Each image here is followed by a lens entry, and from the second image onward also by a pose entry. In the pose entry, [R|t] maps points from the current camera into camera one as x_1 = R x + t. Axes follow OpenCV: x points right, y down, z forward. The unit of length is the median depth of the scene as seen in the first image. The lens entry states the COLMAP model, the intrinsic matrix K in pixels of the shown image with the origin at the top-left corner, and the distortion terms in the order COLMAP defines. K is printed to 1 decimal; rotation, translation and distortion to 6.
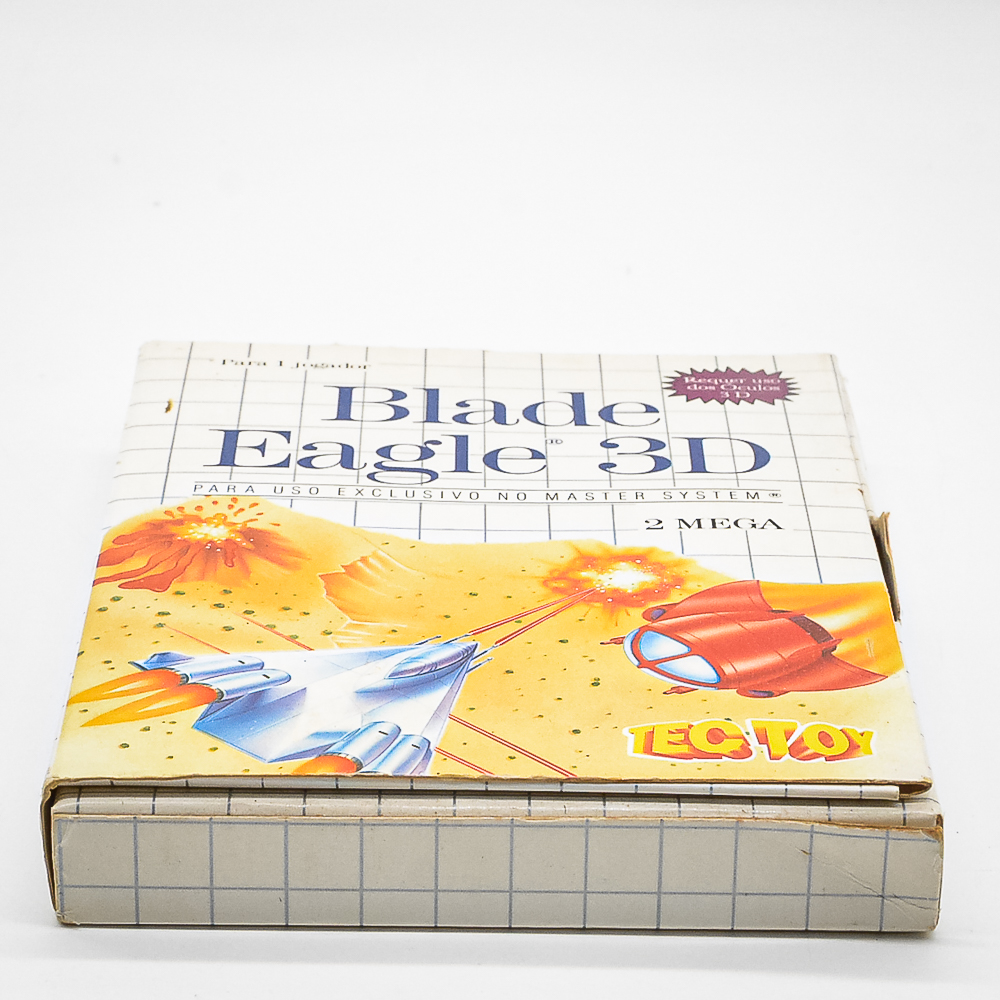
lens RADIAL K [[3662.7, 0, 500.0], [0, 3662.7, 500.0], [0, 0, 1]] dist [0.160294, 0.407324]
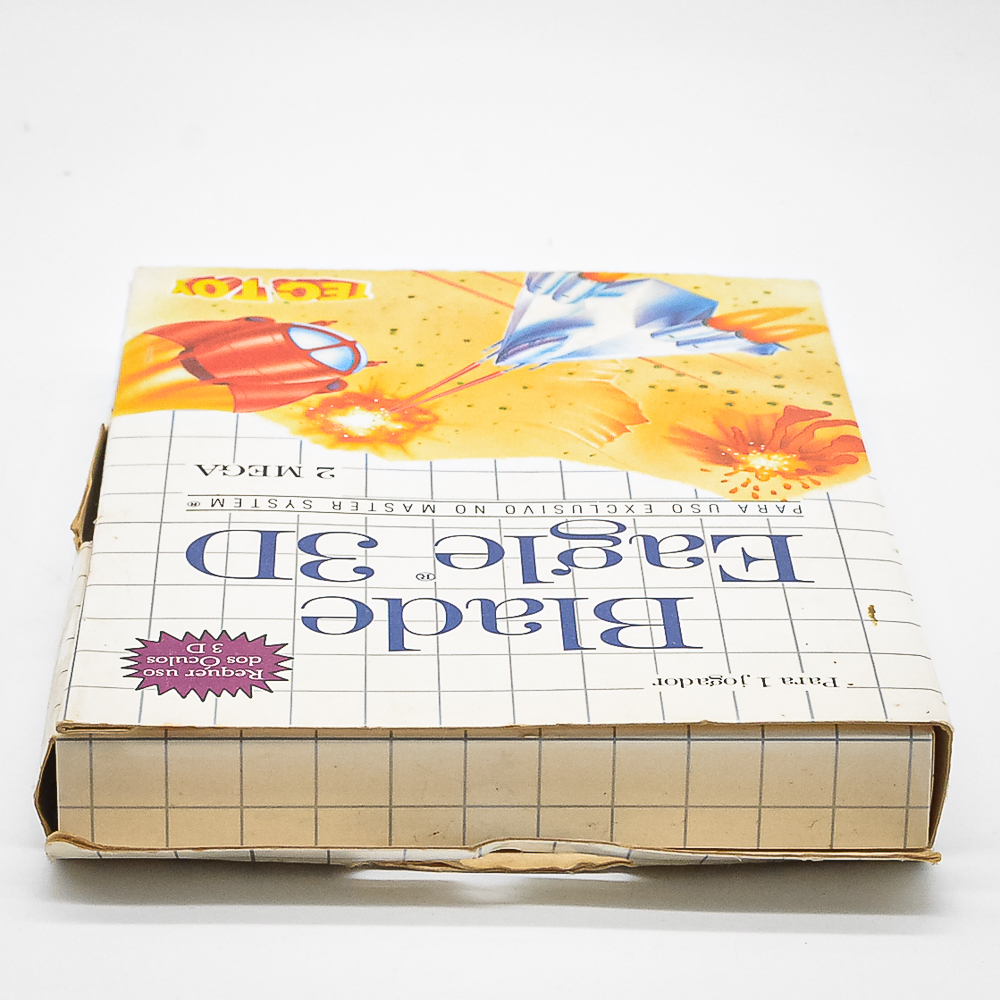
lens RADIAL K [[3662.7, 0, 500.0], [0, 3662.7, 500.0], [0, 0, 1]] dist [0.160294, 0.407324]
pose [[-0.998272, -0.035357, -0.046934, 0.041633], [-0.058655, 0.647574, 0.759742, -0.748403], [0.003531, 0.761182, -0.648528, 1.661500]]
